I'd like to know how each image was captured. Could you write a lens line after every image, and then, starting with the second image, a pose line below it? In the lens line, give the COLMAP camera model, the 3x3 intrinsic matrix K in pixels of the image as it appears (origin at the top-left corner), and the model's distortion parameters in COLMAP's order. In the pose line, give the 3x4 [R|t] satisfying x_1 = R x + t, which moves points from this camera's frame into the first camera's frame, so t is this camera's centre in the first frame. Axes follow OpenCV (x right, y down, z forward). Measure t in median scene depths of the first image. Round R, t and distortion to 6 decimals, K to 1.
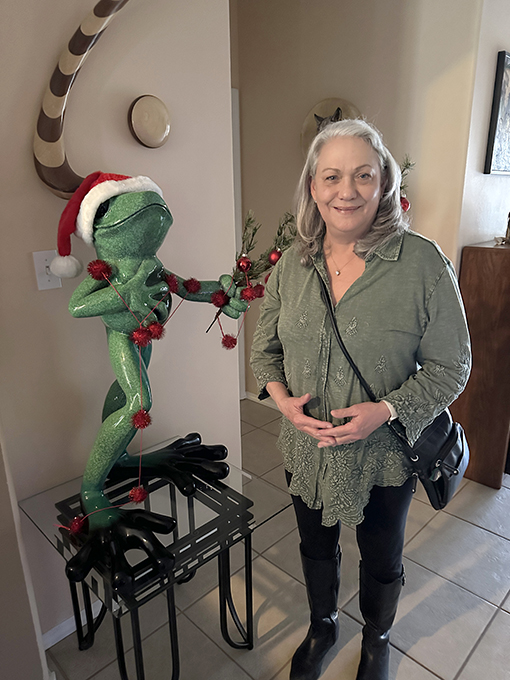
lens RADIAL K [[479.1, 0, 253.7], [0, 479.1, 336.4], [0, 0, 1]] dist [0.107994, -0.148547]
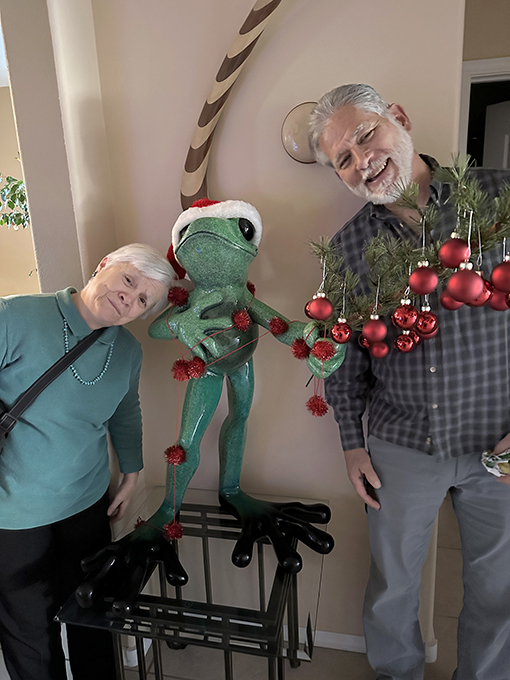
lens RADIAL K [[479.1, 0, 253.7], [0, 479.1, 336.4], [0, 0, 1]] dist [0.107994, -0.148547]
pose [[0.549066, 0.178495, -0.816496, 0.584258], [-0.193613, 0.977518, 0.083498, -0.166267], [0.813044, 0.112239, 0.571281, 0.552987]]
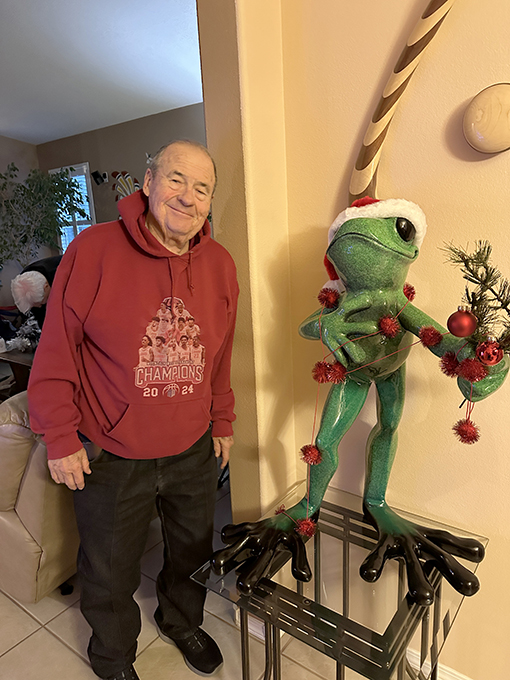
lens RADIAL K [[481.3, 0, 255.0], [0, 481.3, 340.0], [0, 0, 1]] dist [0.062162, -0.084770]
pose [[0.151180, 0.231251, -0.961076, 0.618460], [-0.228979, 0.953999, 0.193530, -0.205628], [0.961620, 0.190808, 0.197178, 0.657894]]
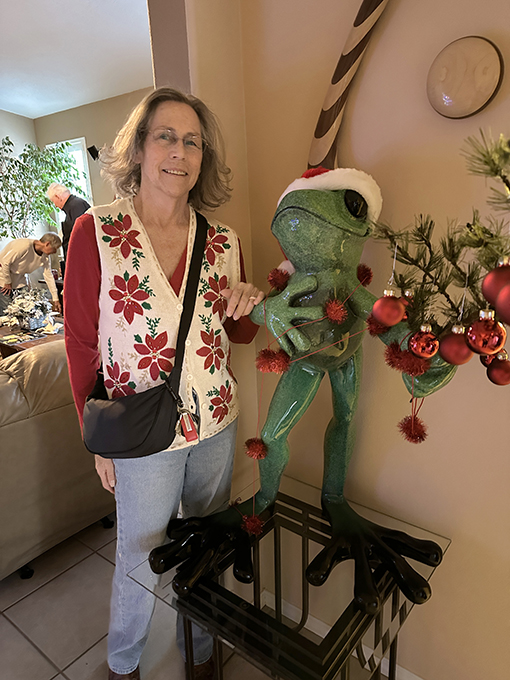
lens RADIAL K [[481.3, 0, 255.0], [0, 481.3, 340.0], [0, 0, 1]] dist [0.062162, -0.084770]
pose [[0.126387, 0.270481, -0.954393, 0.561156], [-0.238177, 0.942239, 0.235496, -0.226384], [0.962963, 0.197551, 0.183509, 0.793523]]
